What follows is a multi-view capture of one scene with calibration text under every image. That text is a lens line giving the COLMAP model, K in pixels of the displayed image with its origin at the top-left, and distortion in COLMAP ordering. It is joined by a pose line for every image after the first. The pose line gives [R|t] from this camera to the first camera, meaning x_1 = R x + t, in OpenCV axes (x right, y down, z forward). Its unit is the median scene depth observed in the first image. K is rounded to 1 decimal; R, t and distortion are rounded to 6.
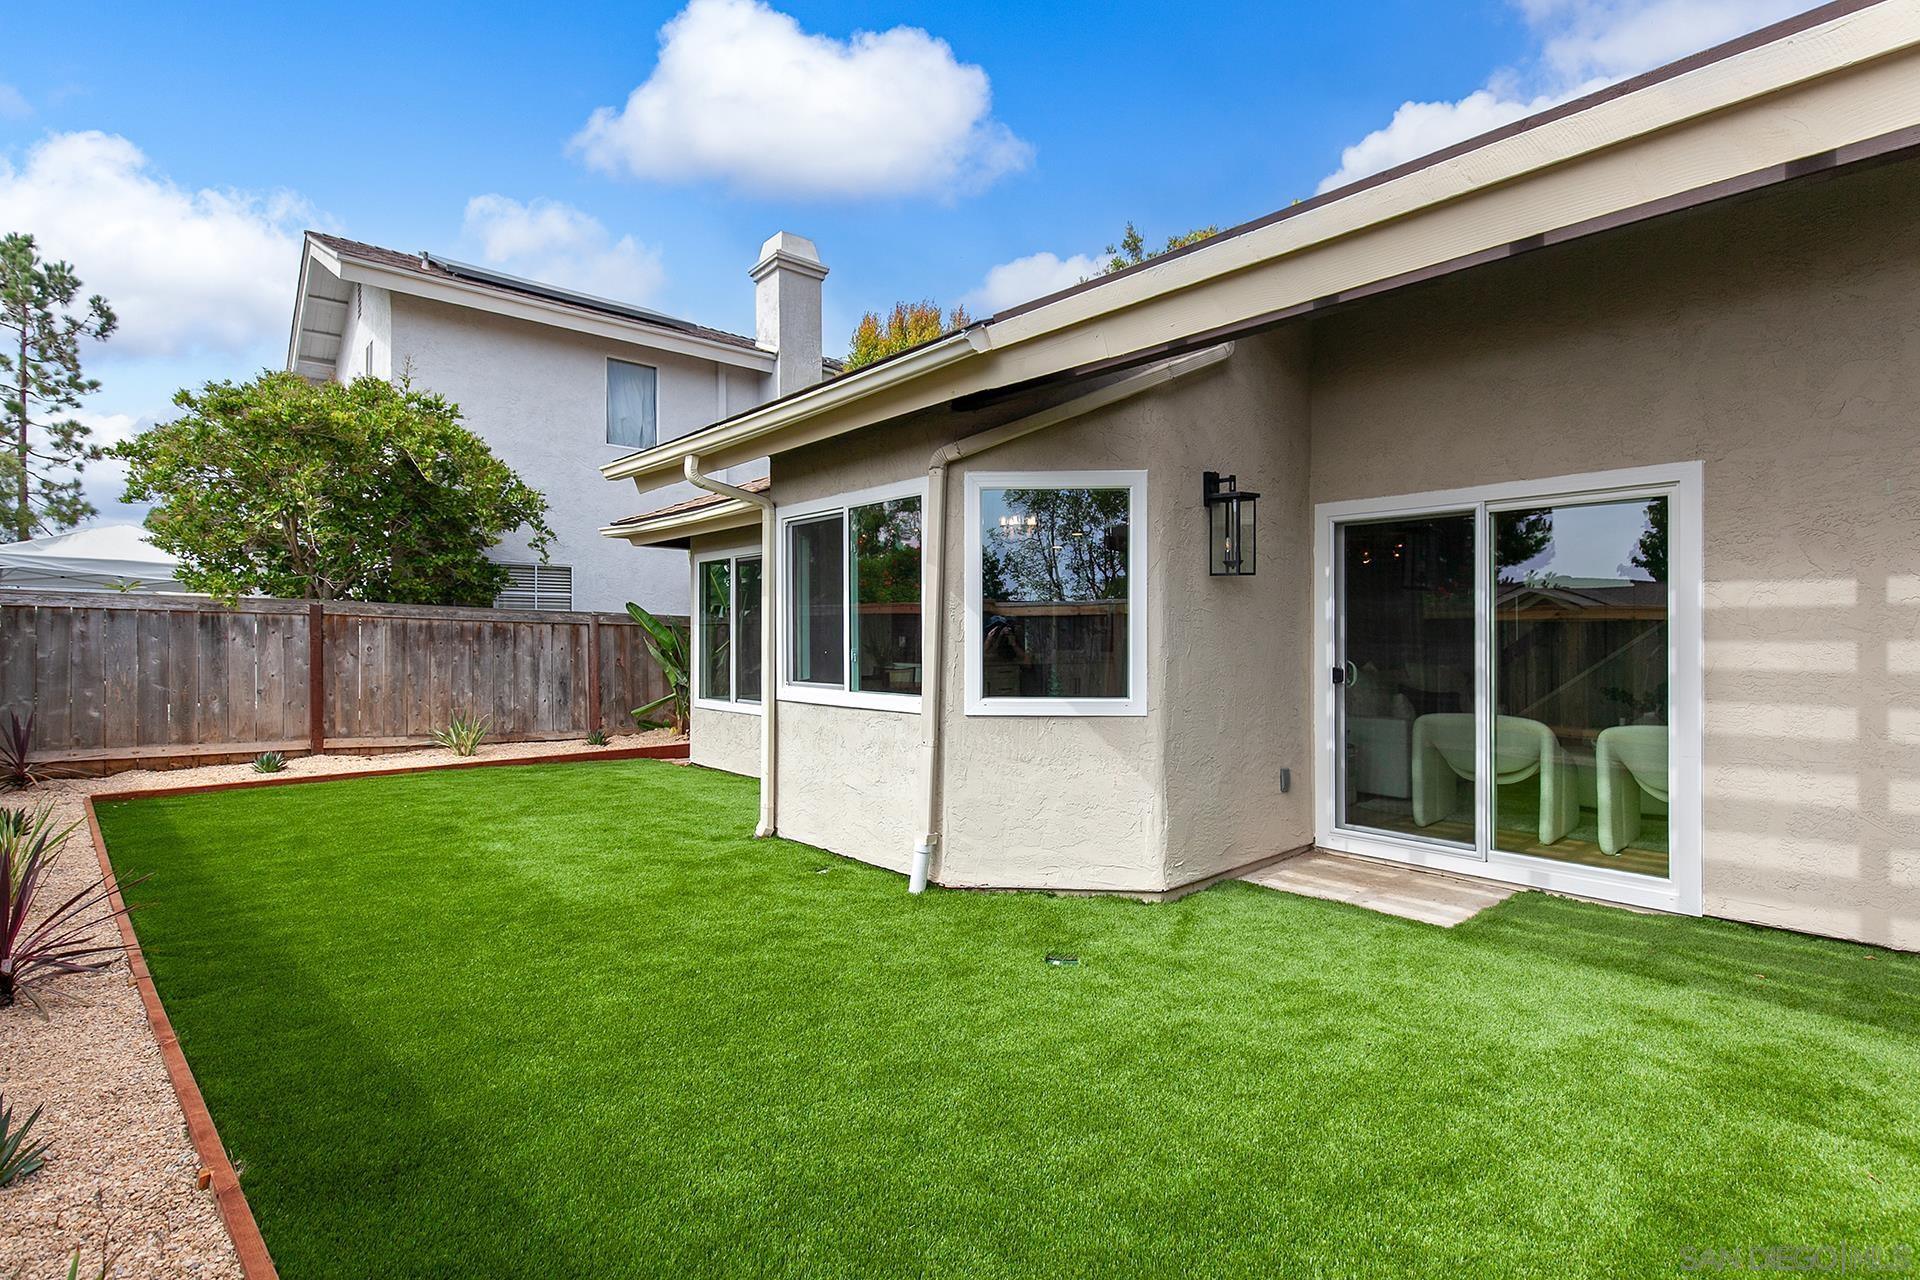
lens RADIAL K [[873.8, 0, 957.7], [0, 873.8, 633.8], [0, 0, 1]] dist [0.010816, -0.002357]
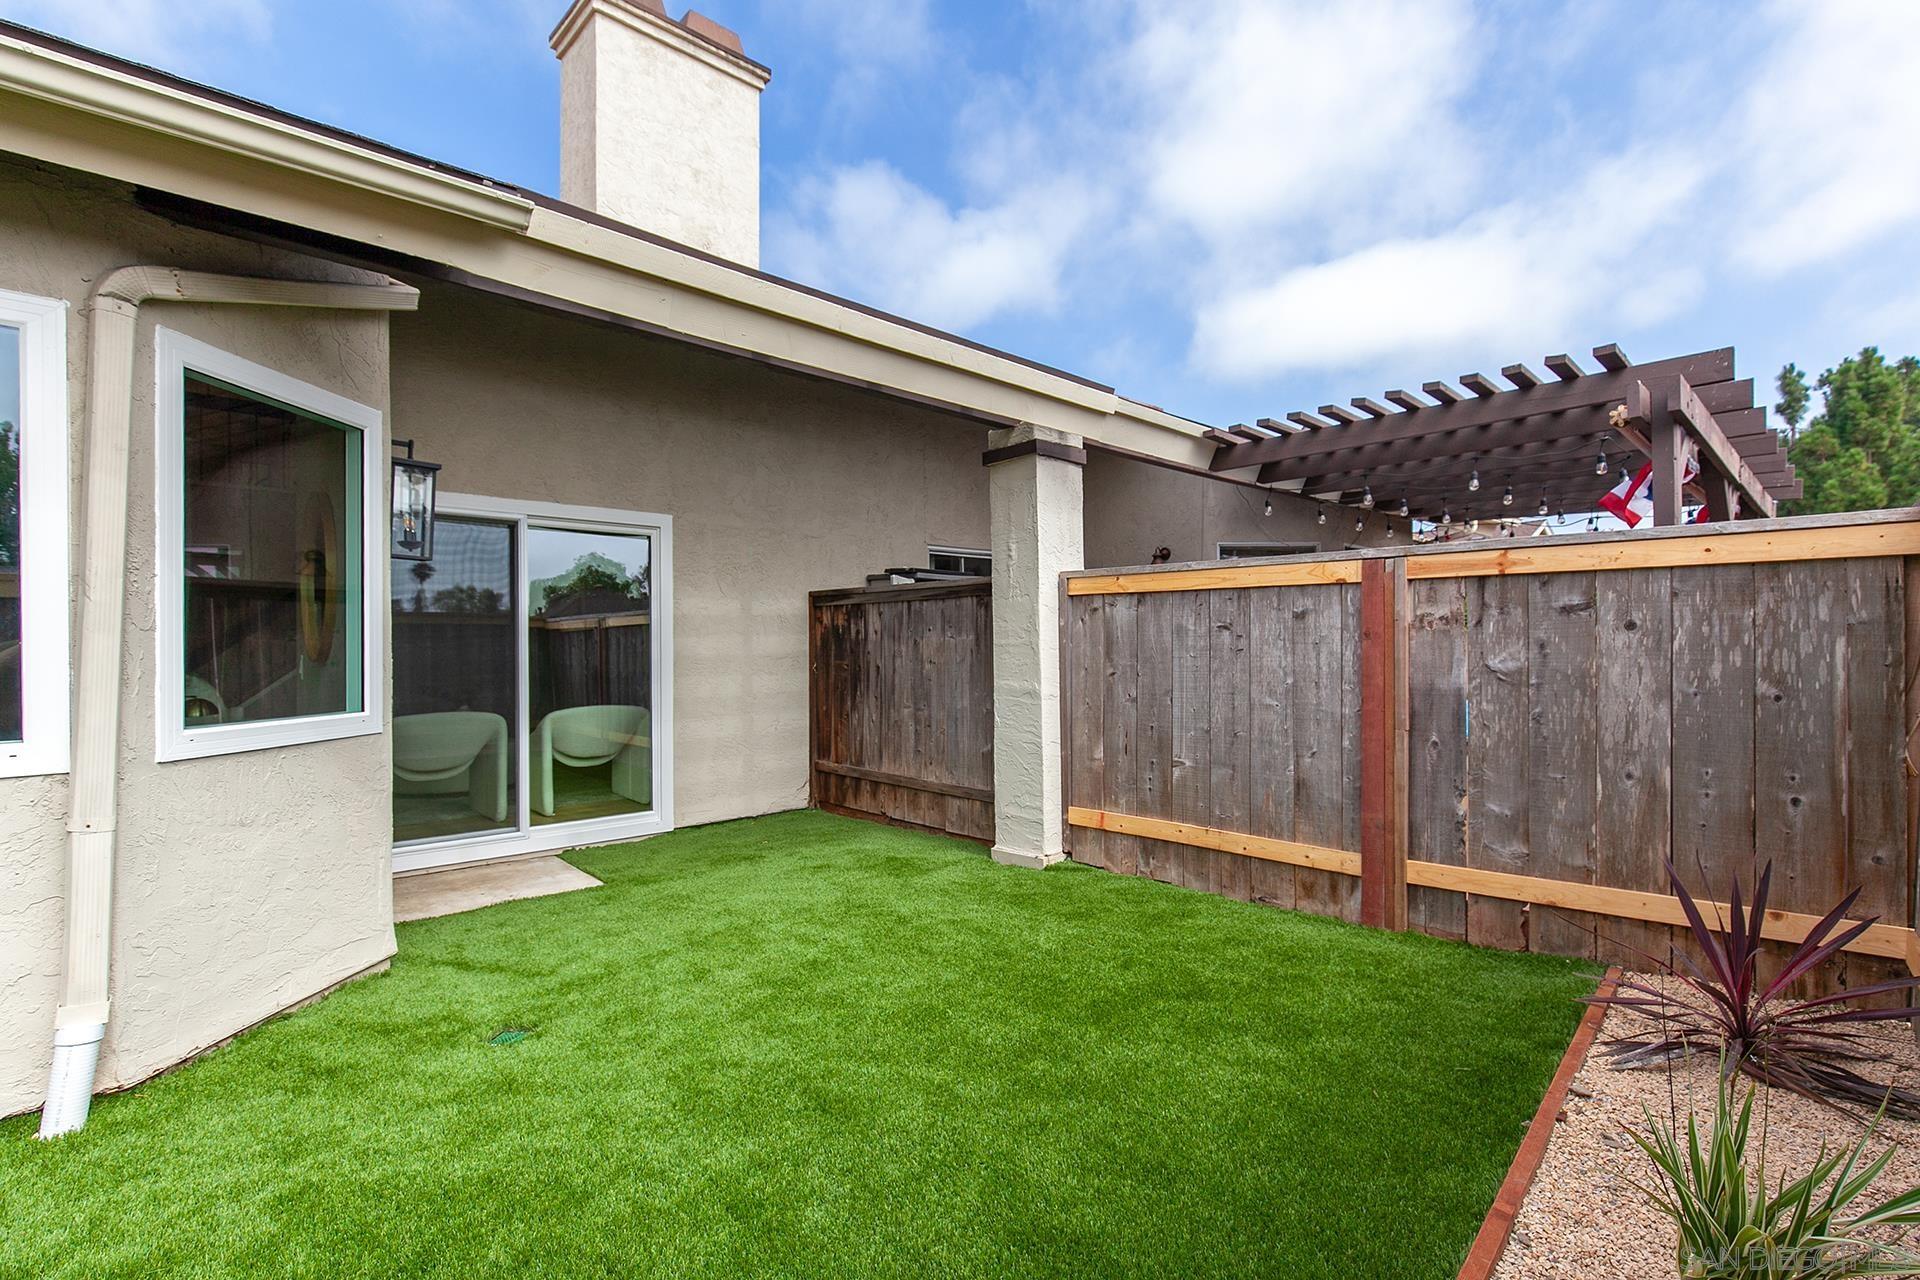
lens RADIAL K [[873.8, 0, 951.7], [0, 873.8, 652.2], [0, 0, 1]] dist [0.010816, -0.002357]
pose [[0.003612, -0.003798, 0.999986, -0.596033], [0.003174, 0.999988, 0.003787, 0.024248], [-0.999988, 0.003160, 0.003624, 0.536137]]
